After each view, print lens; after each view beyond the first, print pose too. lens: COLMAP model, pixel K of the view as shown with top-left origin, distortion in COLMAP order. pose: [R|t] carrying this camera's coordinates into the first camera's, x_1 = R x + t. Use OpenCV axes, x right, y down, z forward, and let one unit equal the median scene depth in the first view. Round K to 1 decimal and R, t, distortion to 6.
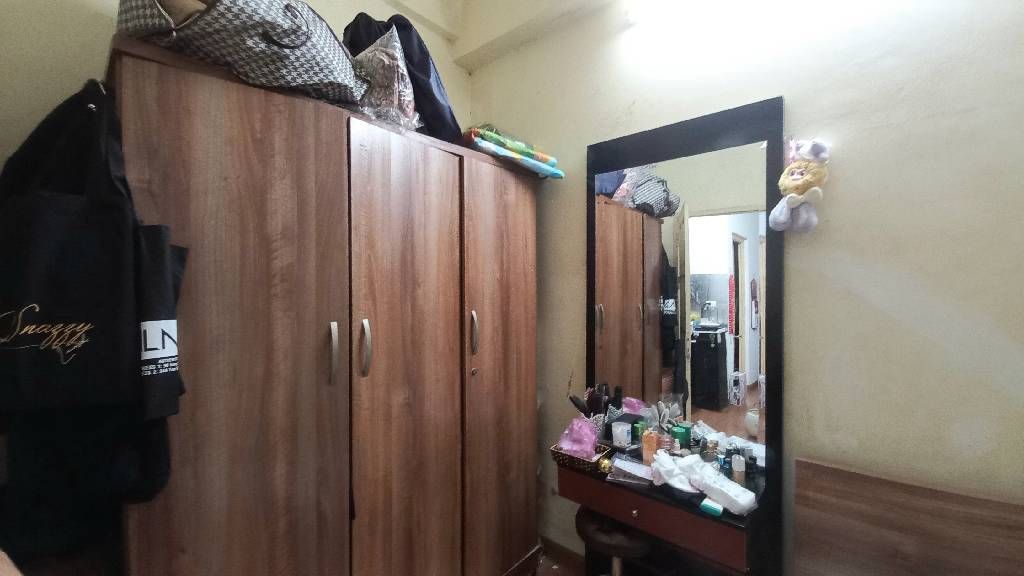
lens RADIAL K [[404.8, 0, 514.7], [0, 404.8, 285.9], [0, 0, 1]] dist [0.015875, -0.013724]
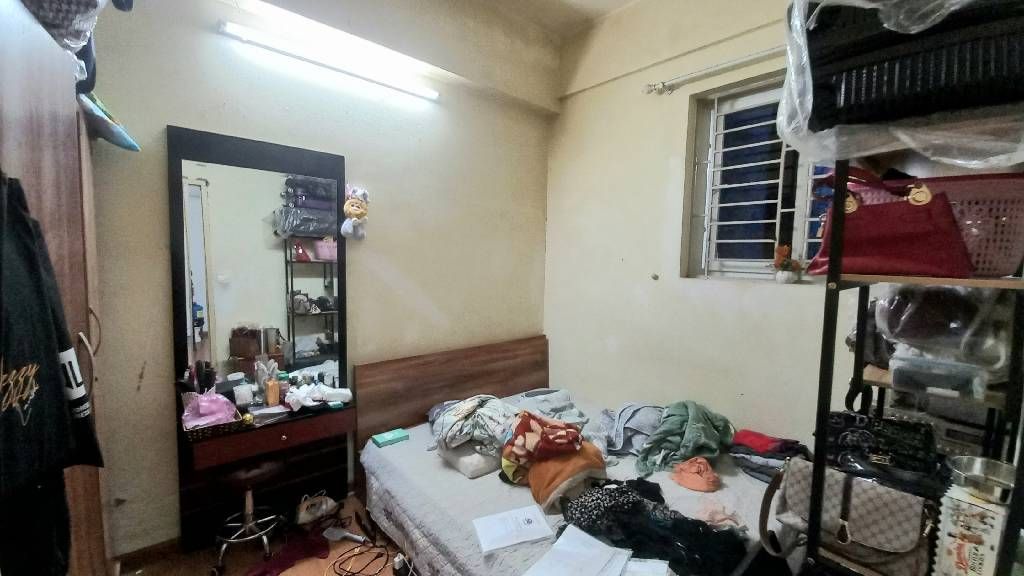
lens RADIAL K [[404.8, 0, 514.7], [0, 404.8, 285.9], [0, 0, 1]] dist [0.015875, -0.013724]
pose [[0.154506, -0.065139, 0.985842, -0.934871], [-0.017189, 0.997496, 0.068603, -0.061782], [-0.987842, -0.027545, 0.152999, 0.034938]]
